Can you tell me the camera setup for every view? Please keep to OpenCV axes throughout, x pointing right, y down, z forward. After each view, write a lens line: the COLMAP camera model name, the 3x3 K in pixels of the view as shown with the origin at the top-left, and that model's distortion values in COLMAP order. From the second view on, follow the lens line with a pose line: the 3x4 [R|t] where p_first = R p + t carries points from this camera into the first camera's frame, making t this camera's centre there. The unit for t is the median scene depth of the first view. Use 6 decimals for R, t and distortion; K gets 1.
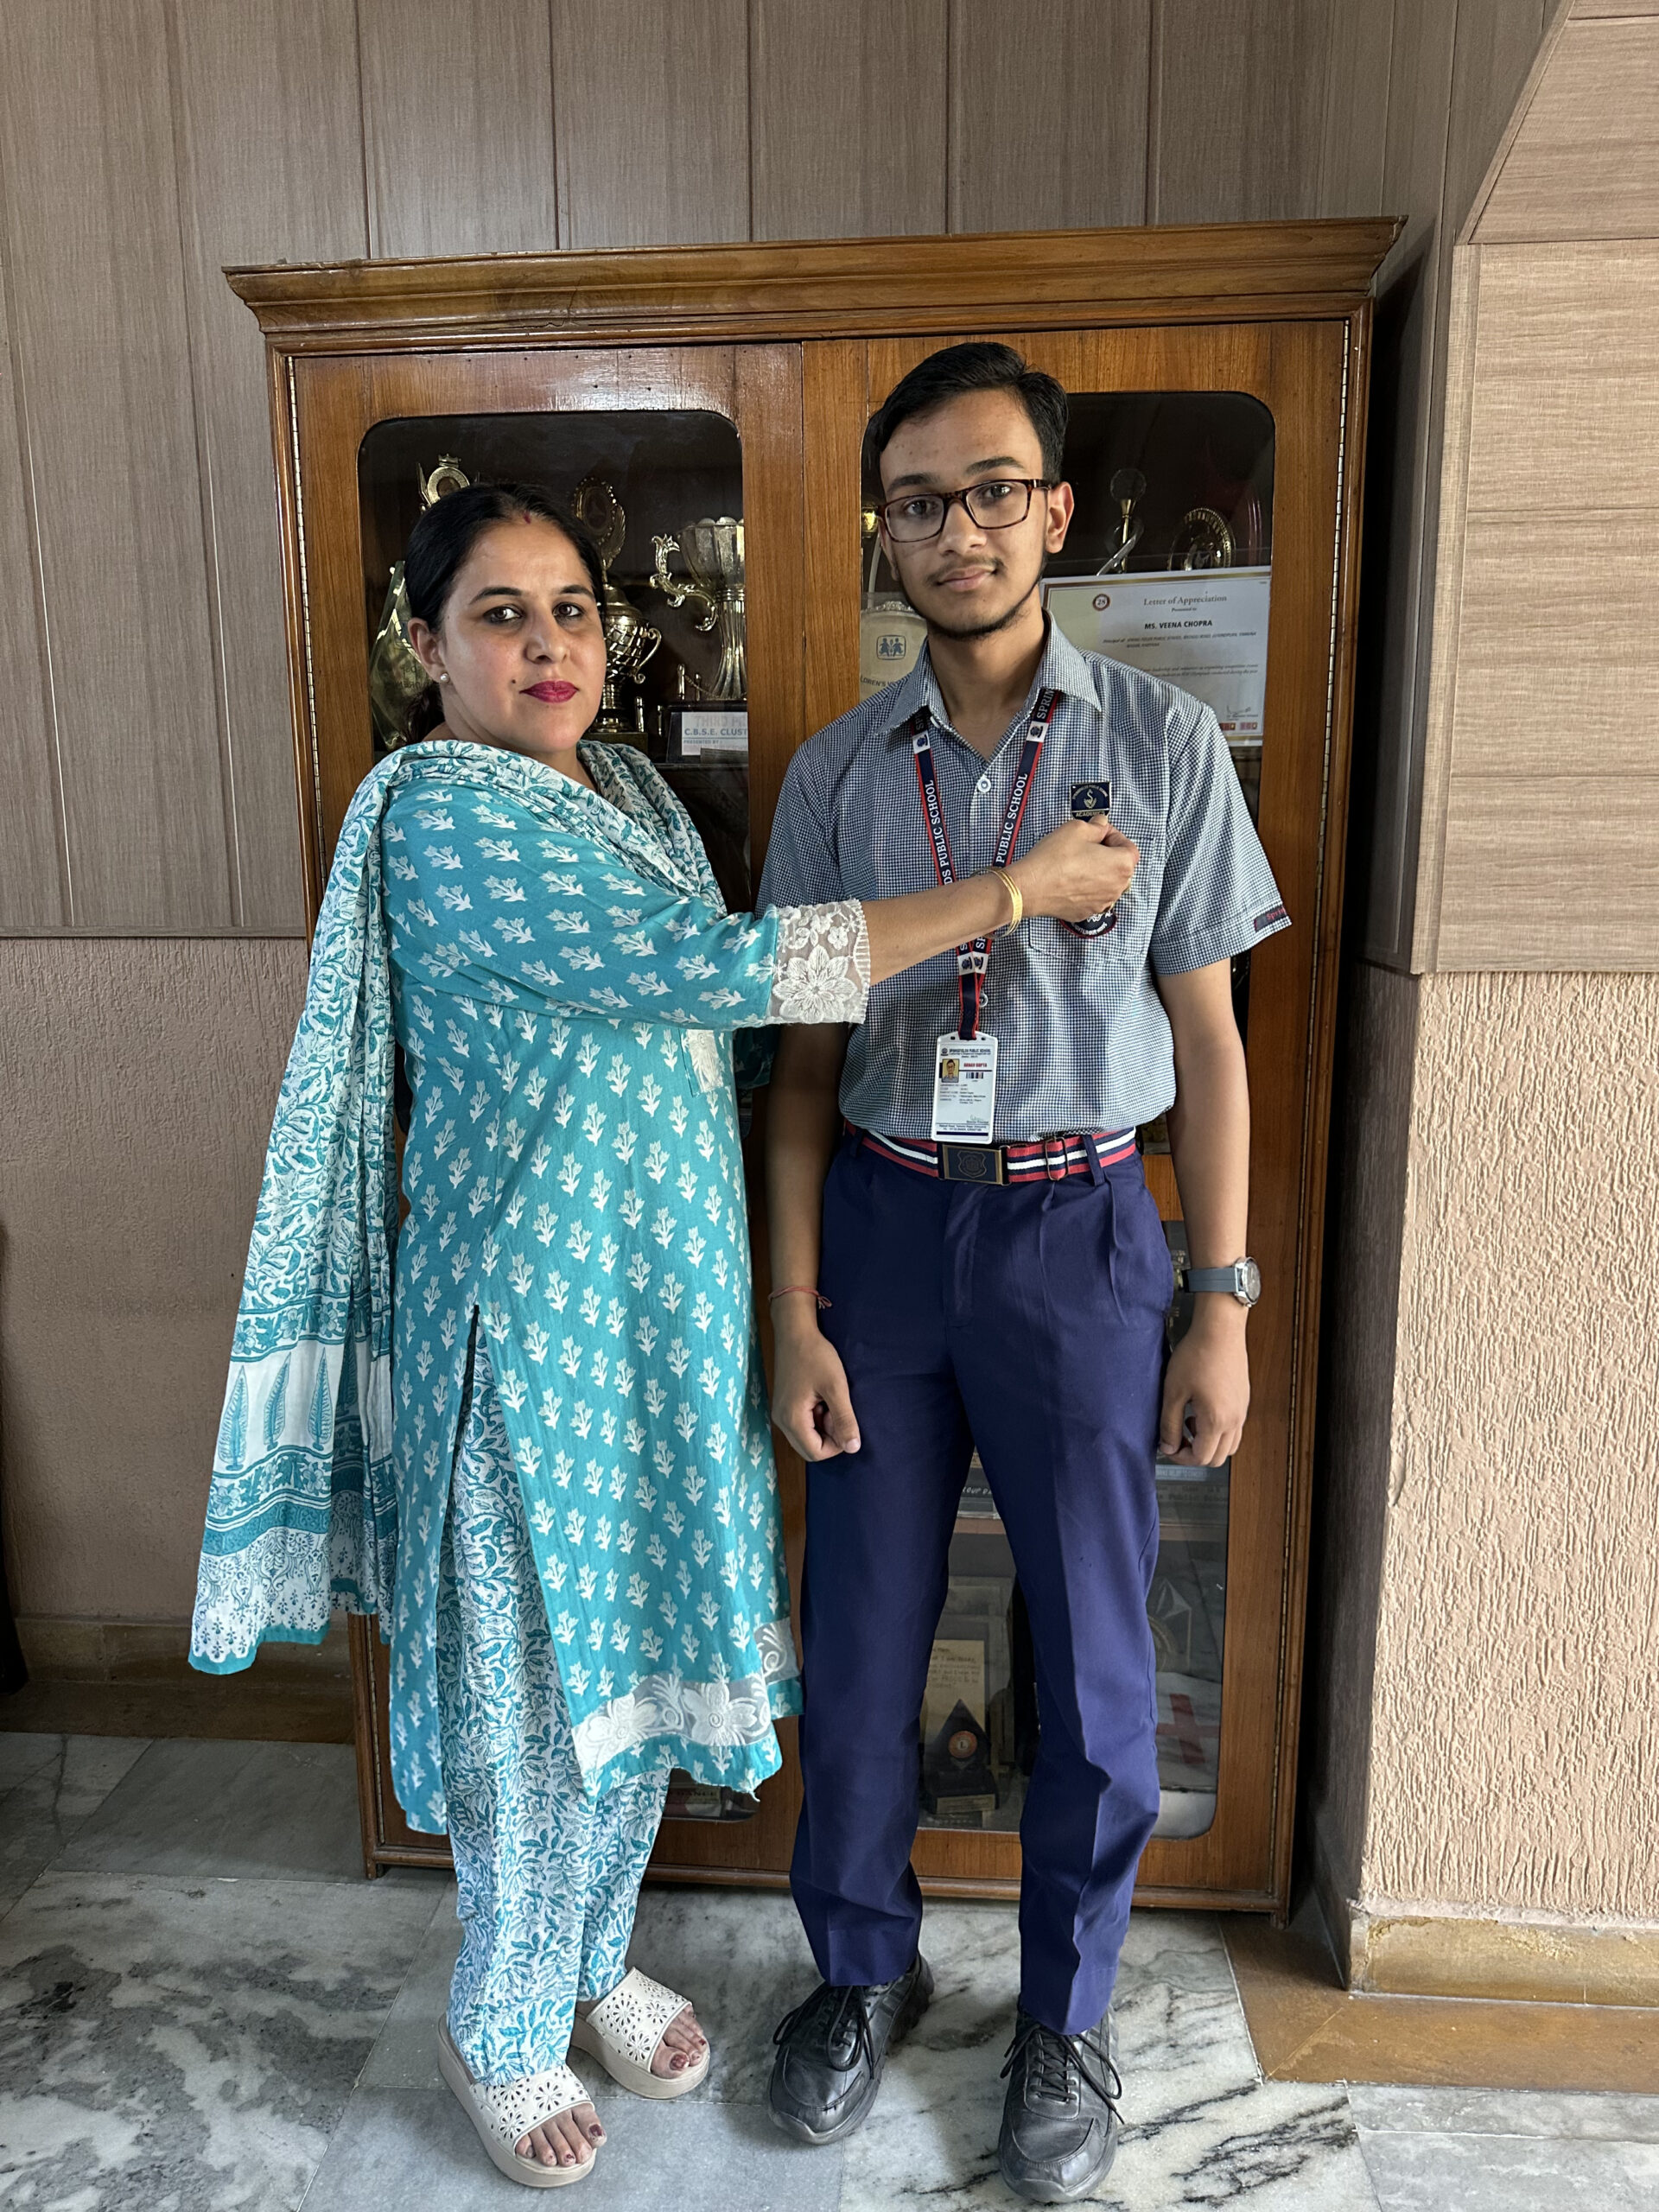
lens RADIAL K [[1558.8, 0, 820.2], [0, 1558.8, 1102.7], [0, 0, 1]] dist [-0.005729, -0.004391]
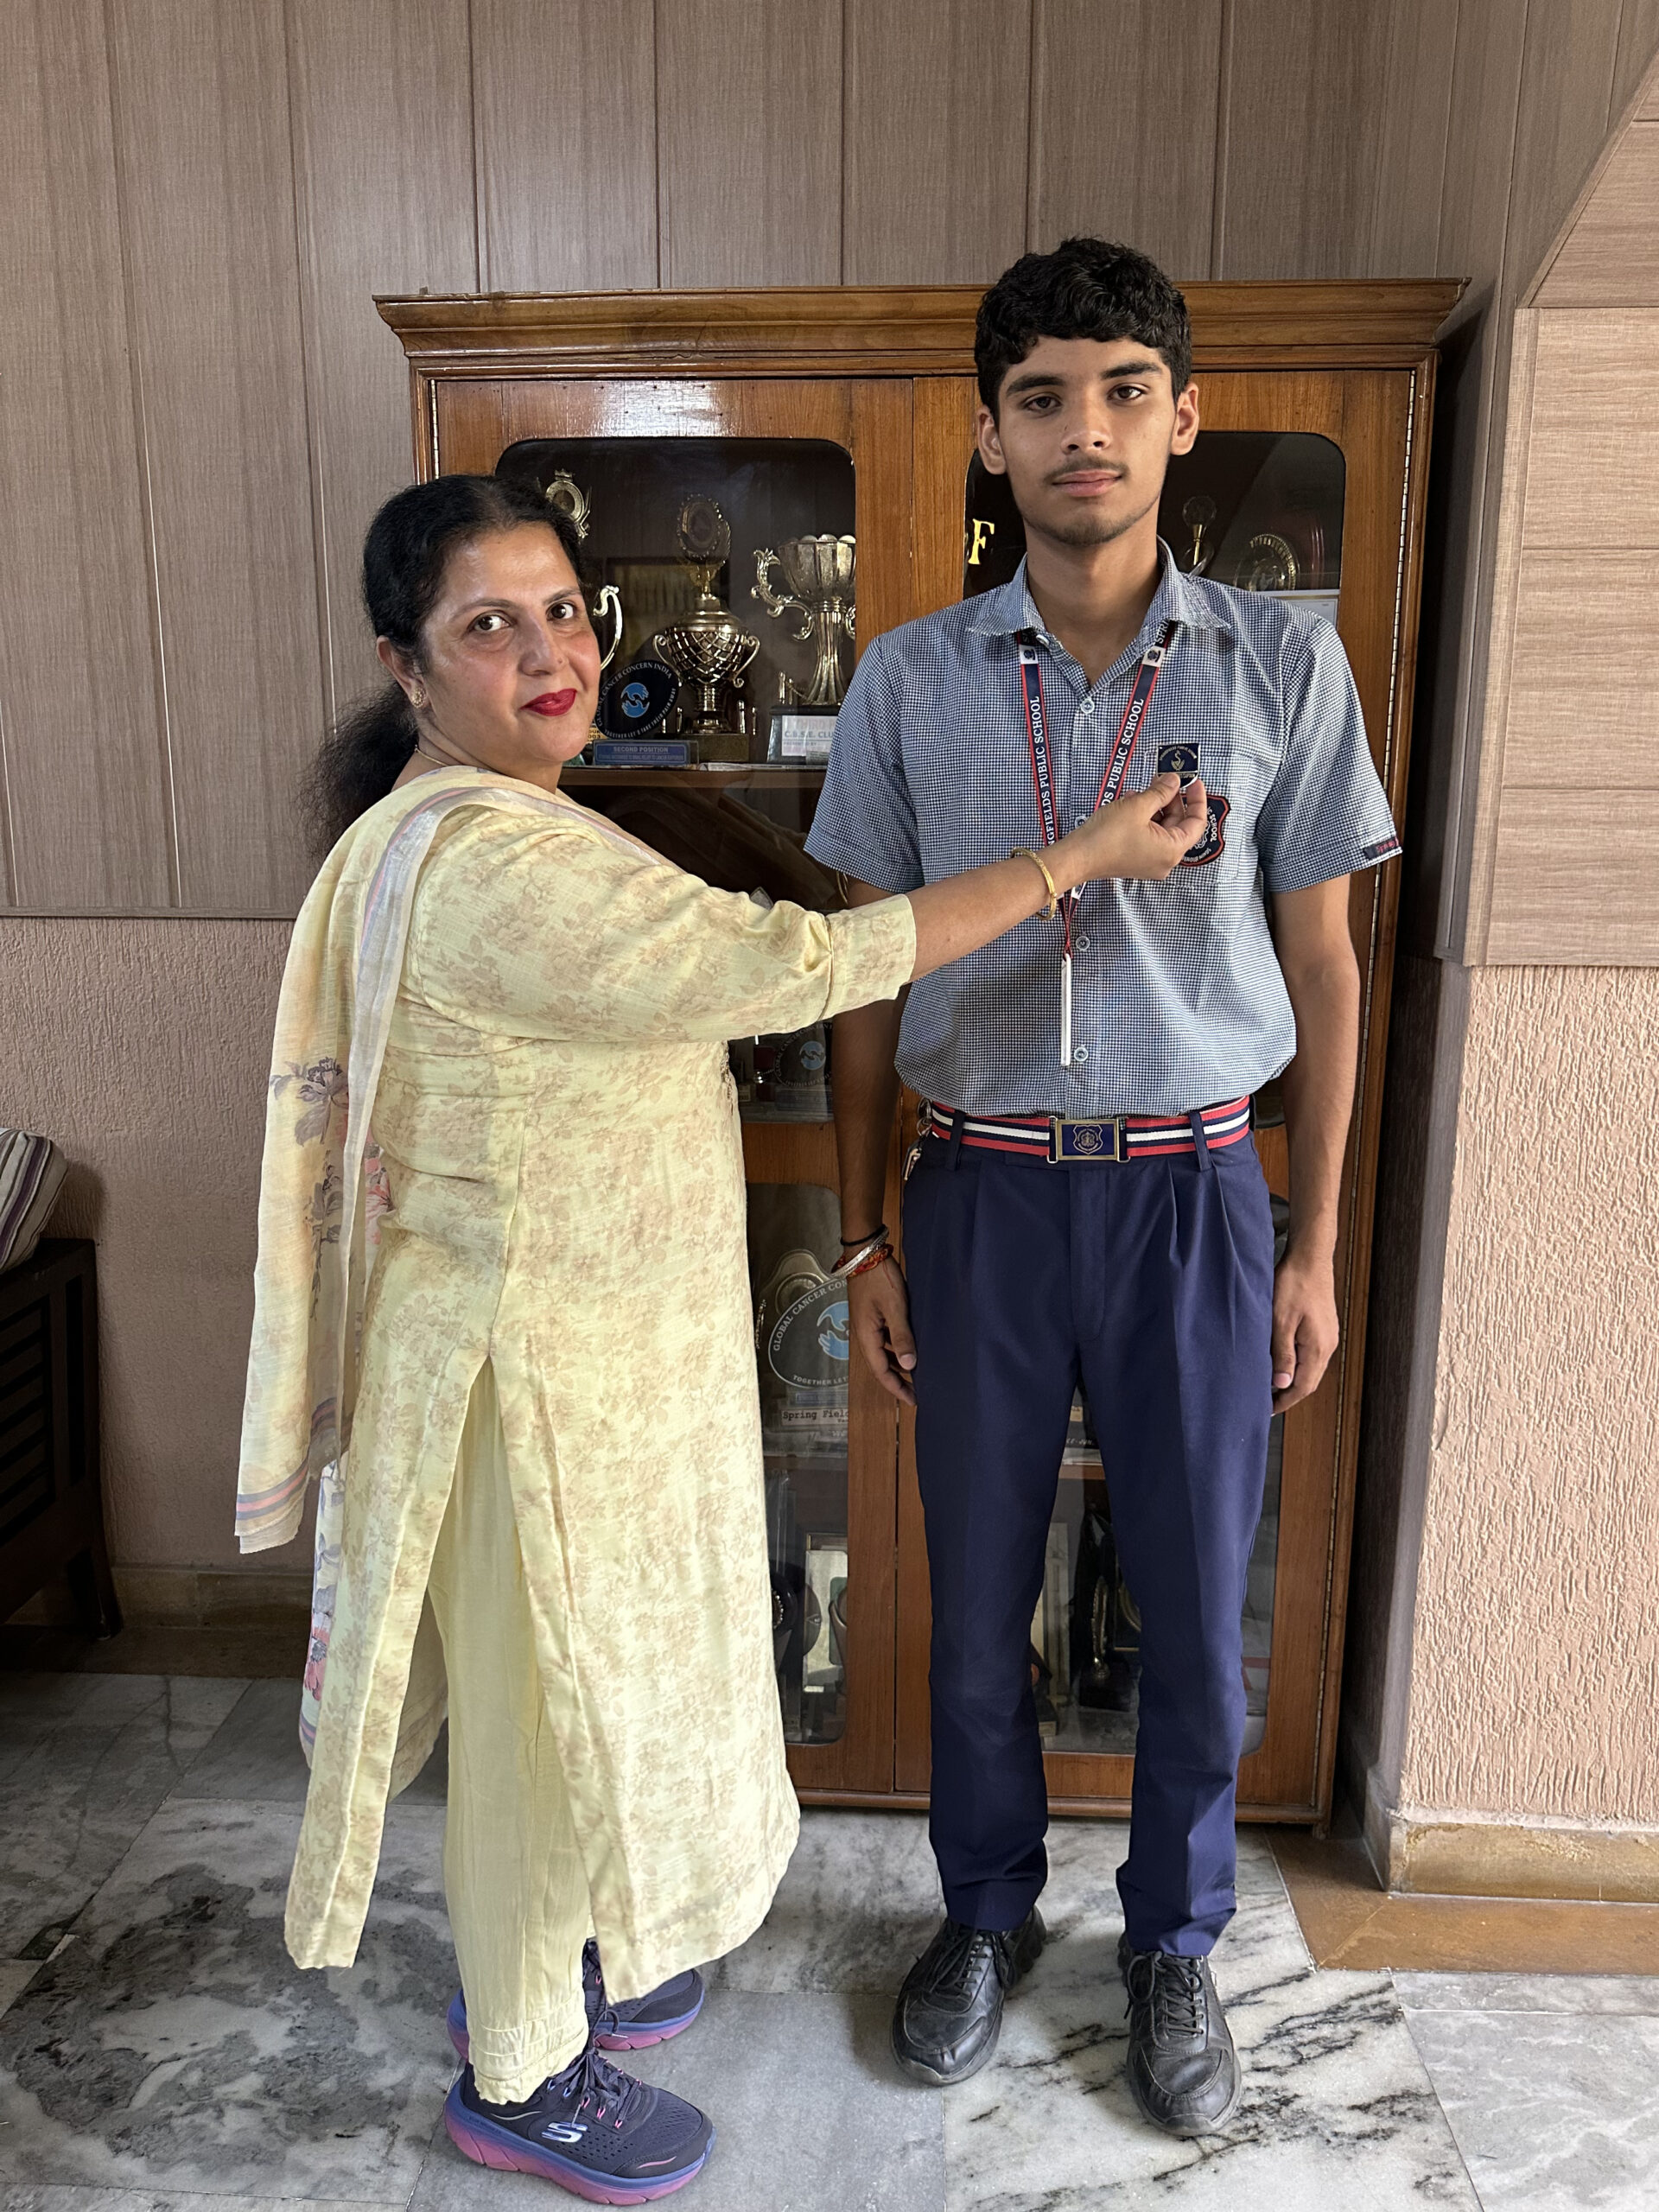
lens RADIAL K [[1553.5, 0, 841.4], [0, 1553.5, 1100.9], [0, 0, 1]] dist [-0.002559, -0.007730]
pose [[0.999507, 0.006594, 0.030692, -0.089133], [-0.006943, 0.999913, 0.011257, 0.003046], [-0.030615, -0.011464, 0.999466, -0.082928]]
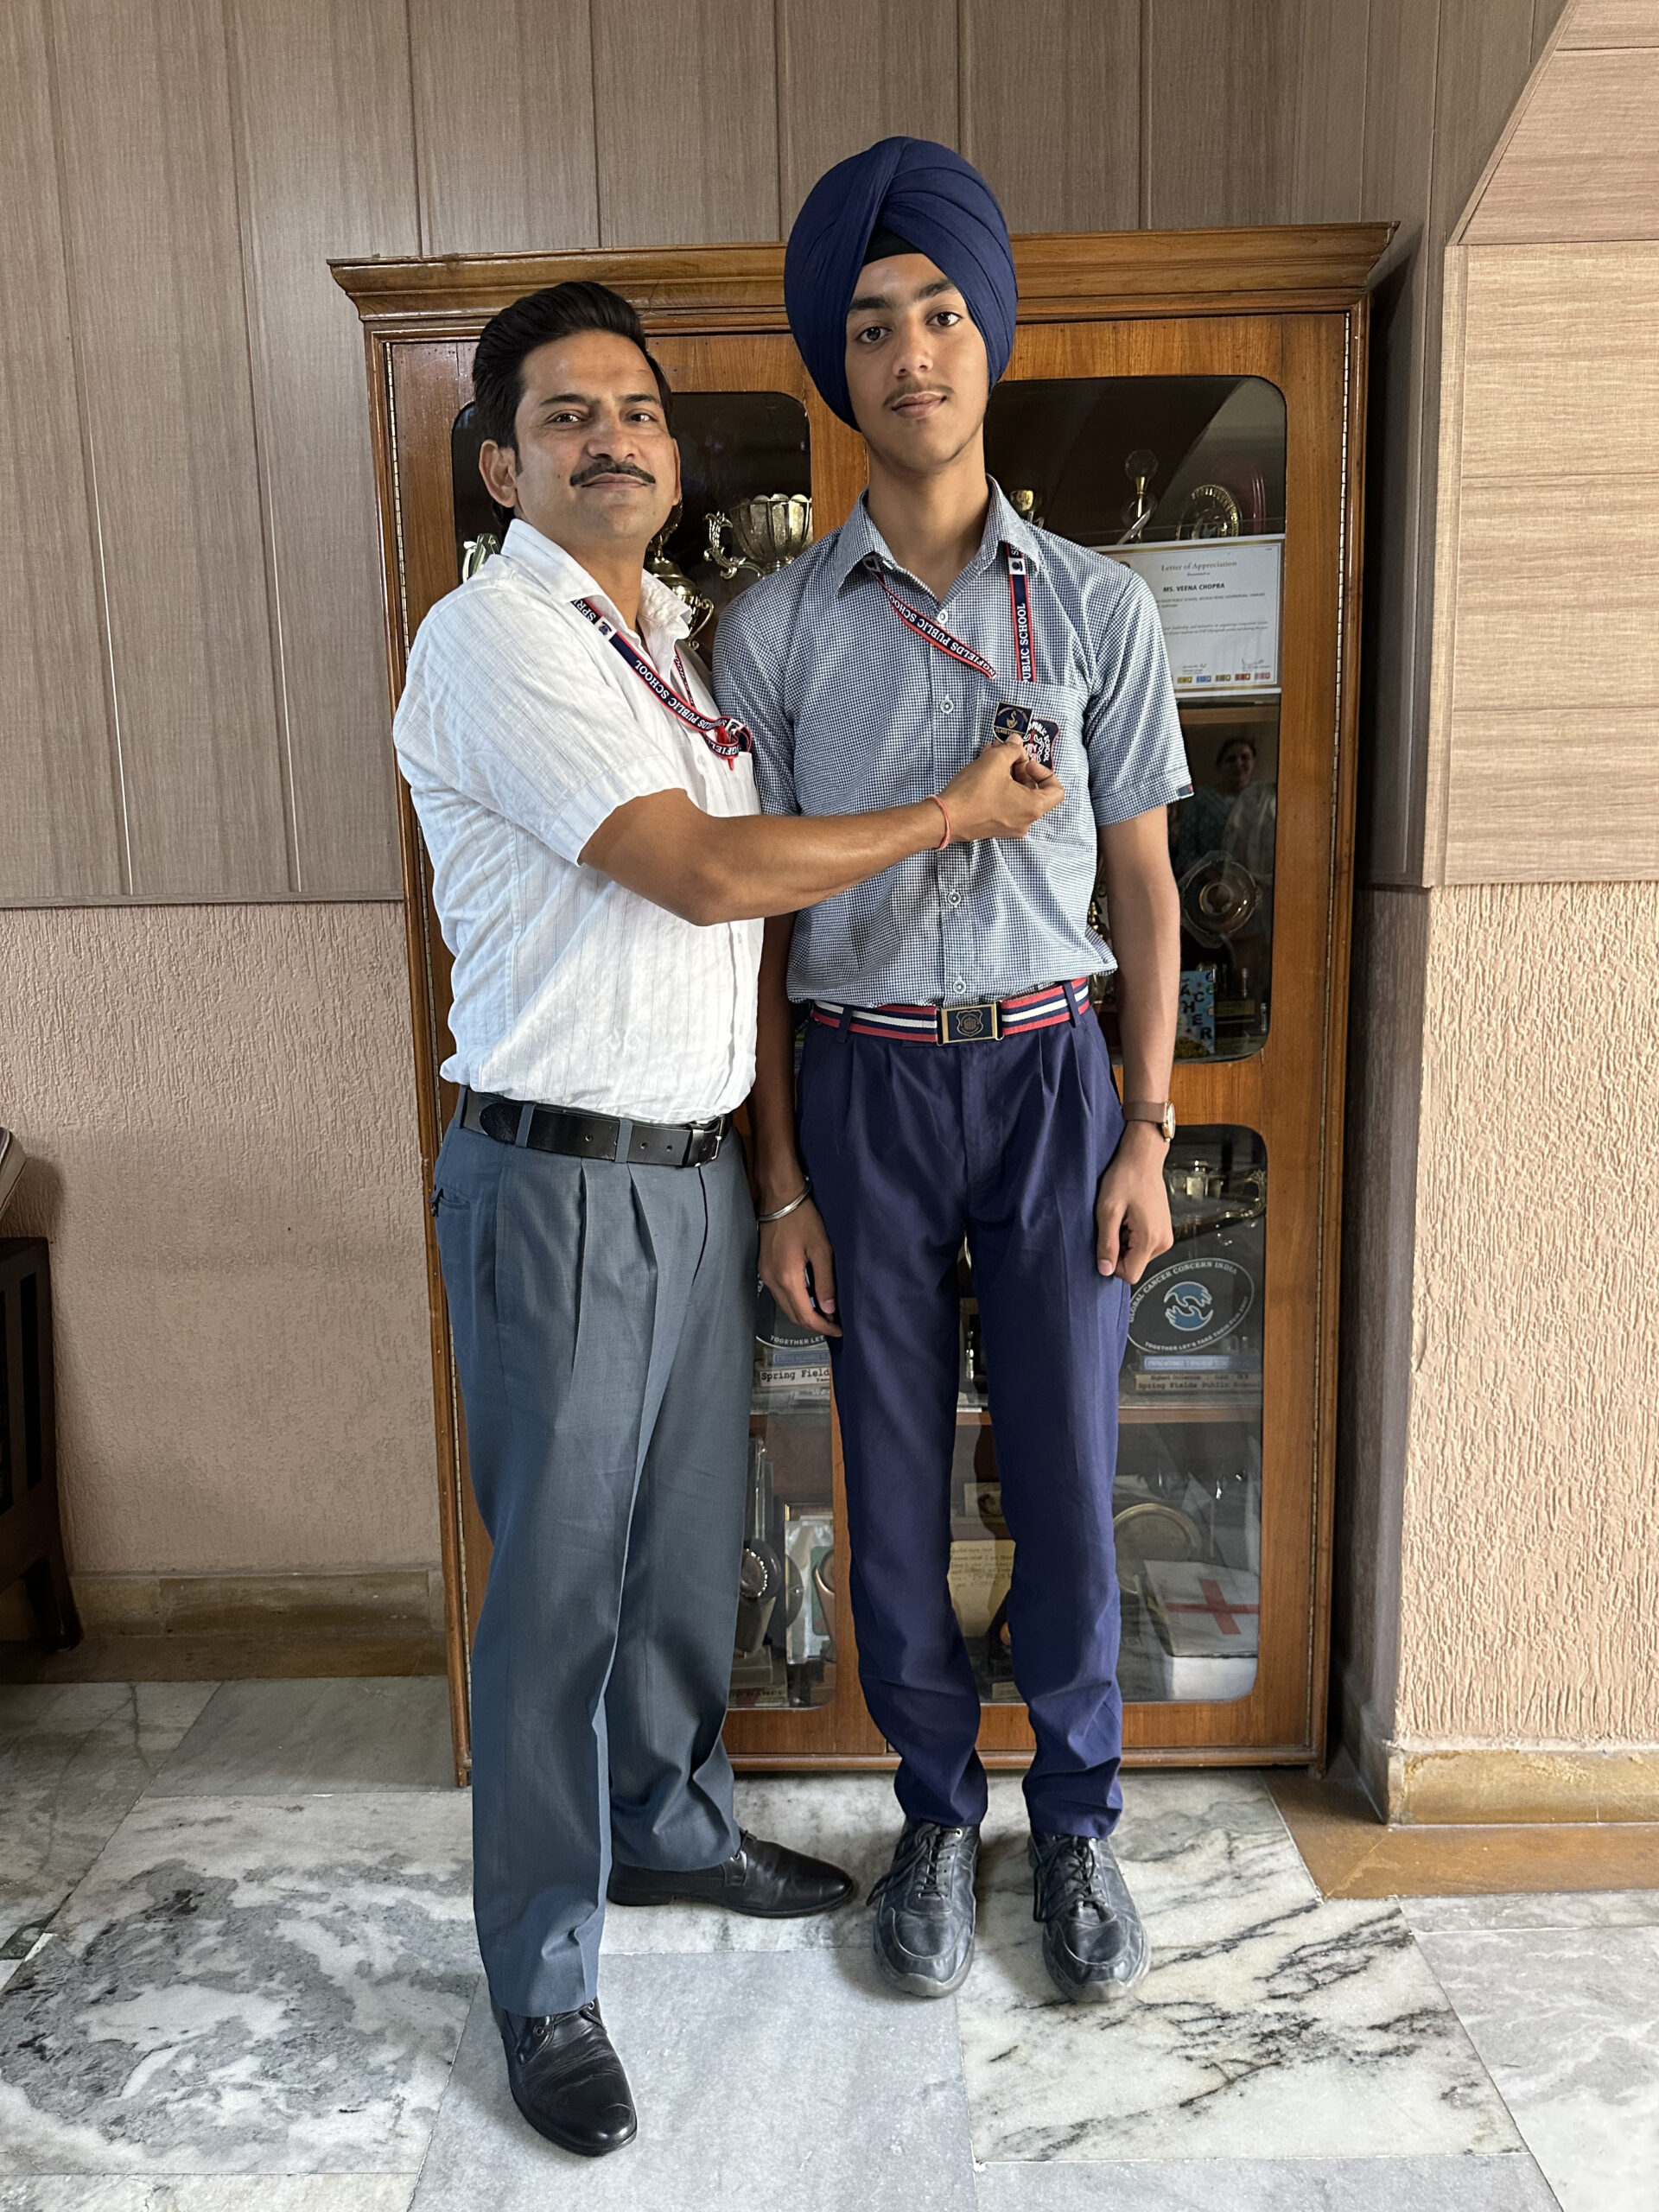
lens RADIAL K [[1553.7, 0, 819.4], [0, 1553.7, 1091.4], [0, 0, 1]] dist [-0.001885, -0.008890]
pose [[0.997516, -0.026203, 0.065390, -0.125748], [0.027823, 0.999325, -0.023990, 0.075487], [-0.064718, 0.025750, 0.997571, -0.083296]]
